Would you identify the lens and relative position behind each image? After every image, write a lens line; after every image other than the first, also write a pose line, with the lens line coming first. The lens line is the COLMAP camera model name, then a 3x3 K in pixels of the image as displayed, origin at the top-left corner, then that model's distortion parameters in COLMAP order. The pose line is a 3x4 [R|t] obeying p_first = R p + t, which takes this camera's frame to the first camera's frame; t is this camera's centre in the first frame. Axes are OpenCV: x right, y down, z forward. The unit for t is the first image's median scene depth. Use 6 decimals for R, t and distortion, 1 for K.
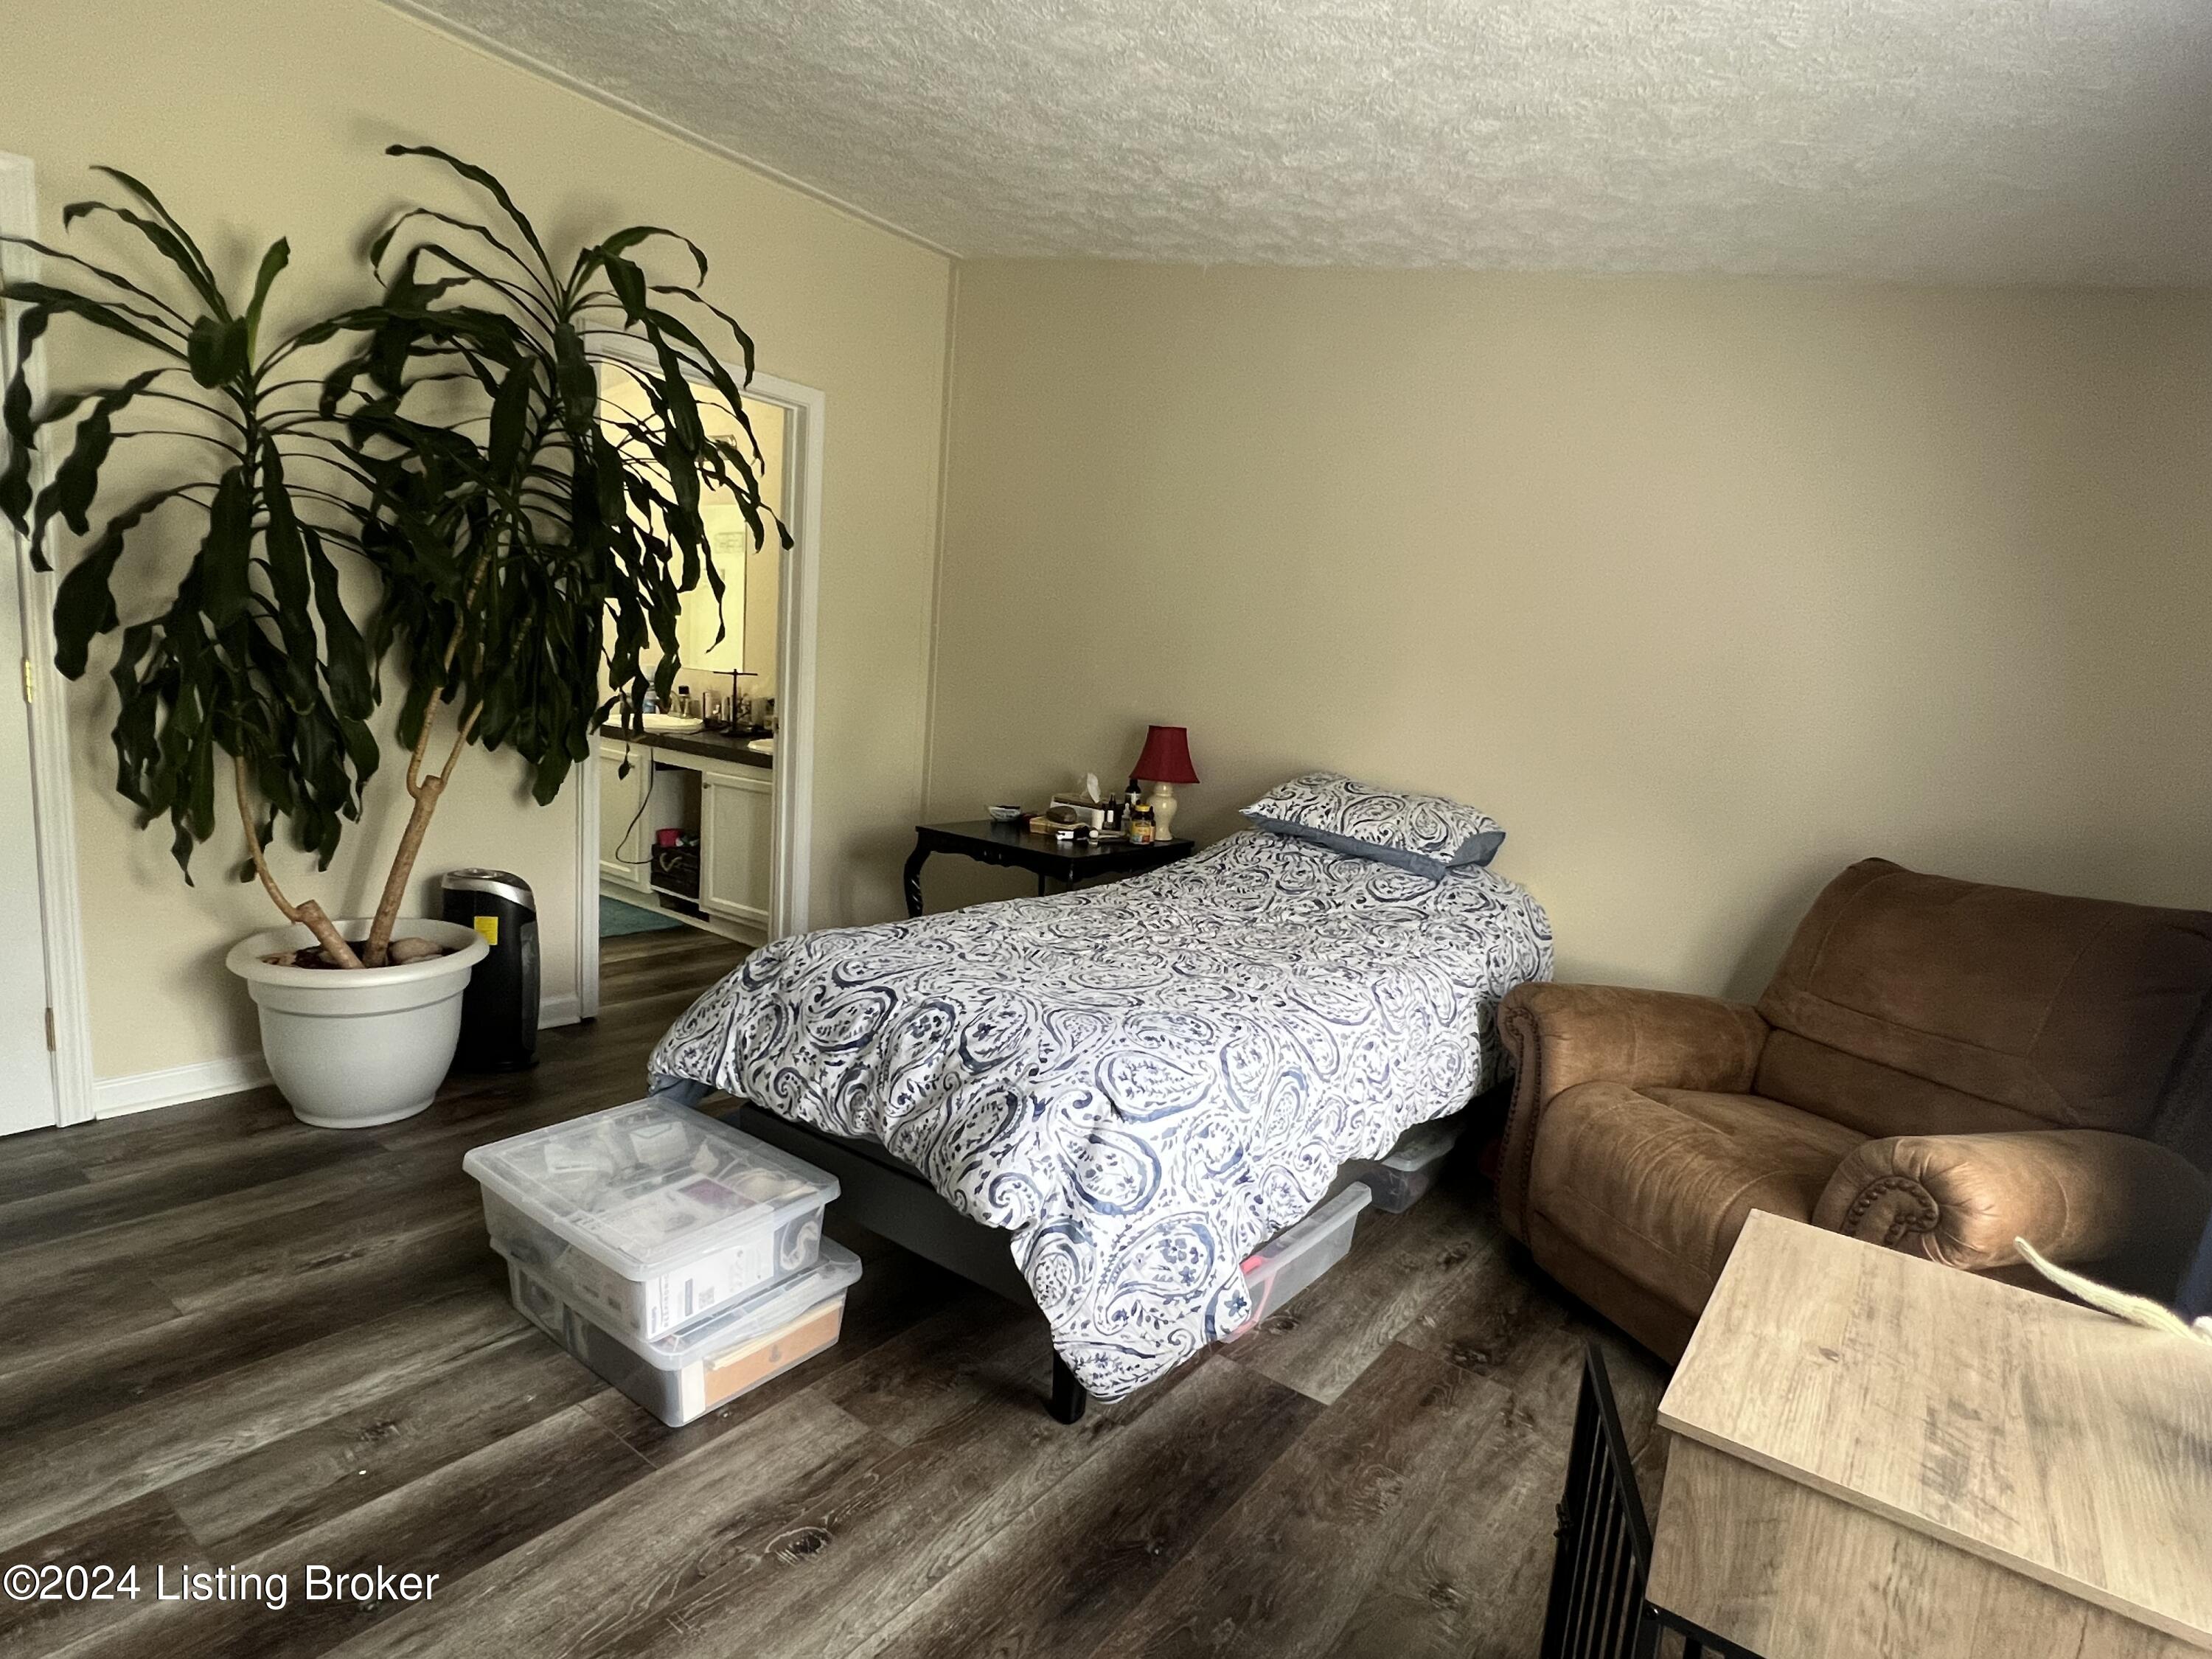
lens RADIAL K [[1173.0, 0, 1108.7], [0, 1173.0, 837.5], [0, 0, 1]] dist [-0.000881, 0.000035]
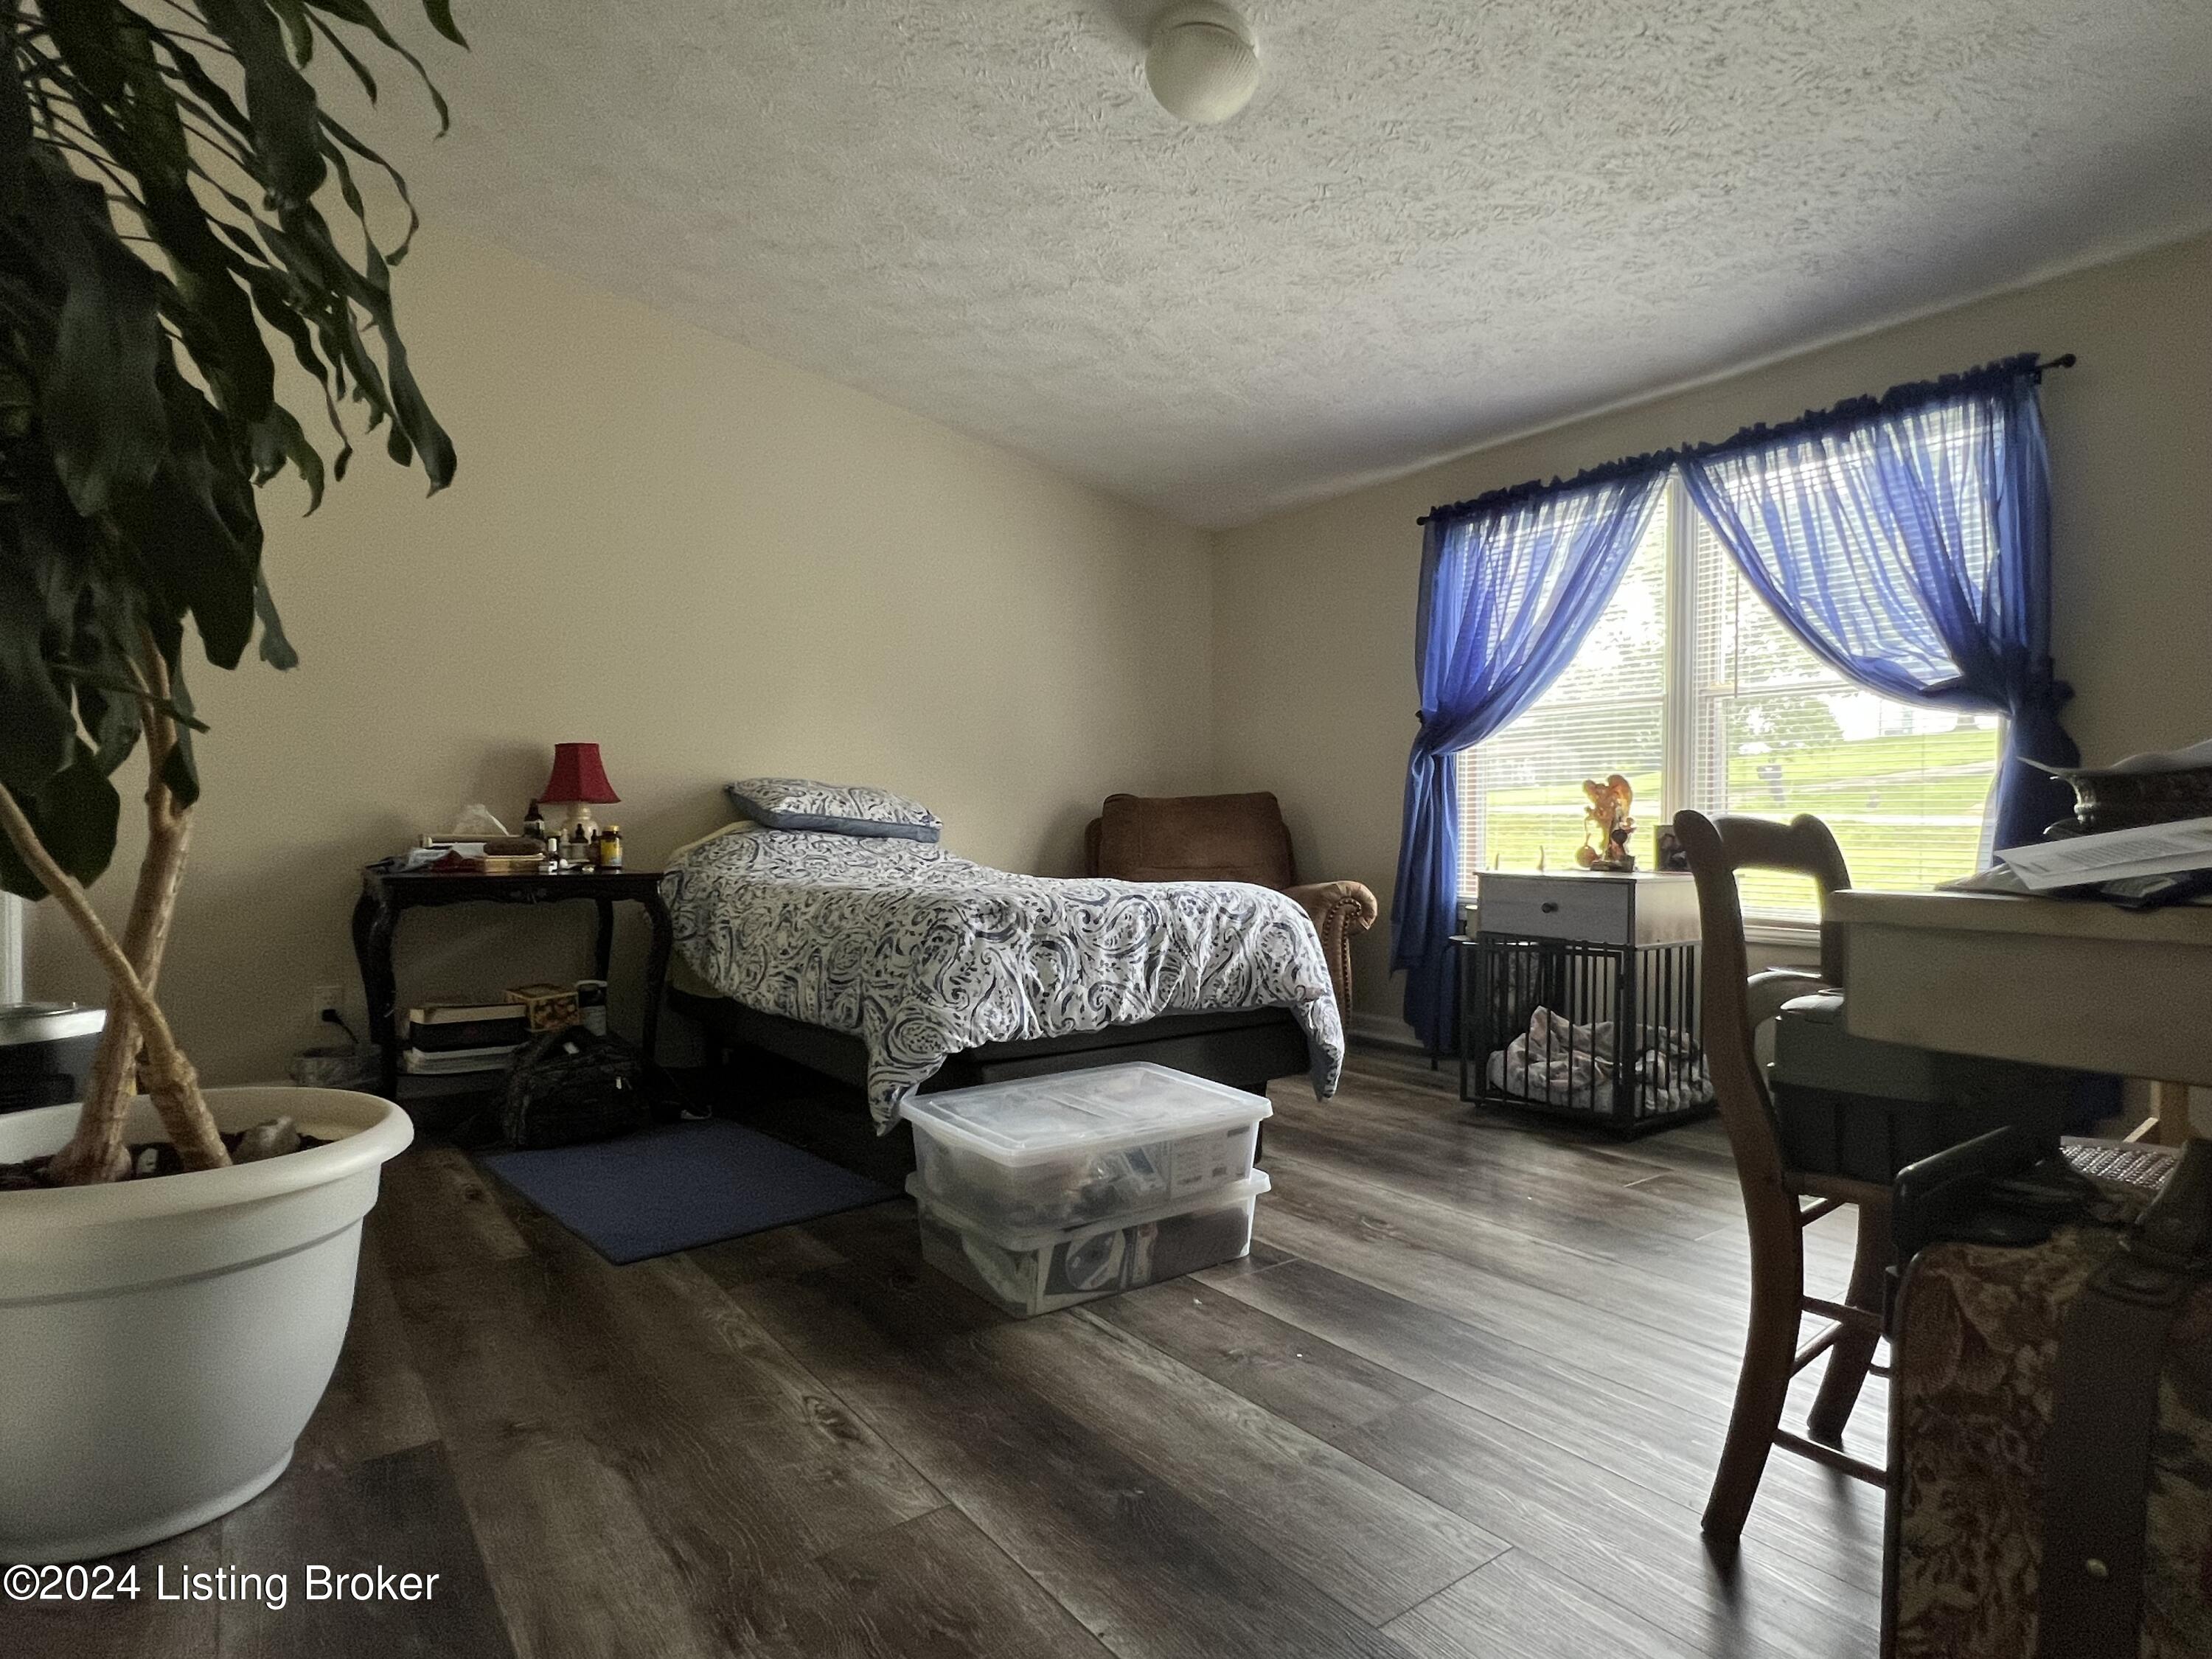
lens RADIAL K [[1173.0, 0, 1108.1], [0, 1173.0, 830.0], [0, 0, 1]] dist [-0.000881, 0.000035]
pose [[0.279026, -0.072622, 0.957534, -1.333314], [0.157023, 0.987166, 0.029113, 0.020299], [-0.947359, 0.142231, 0.286848, 0.642404]]
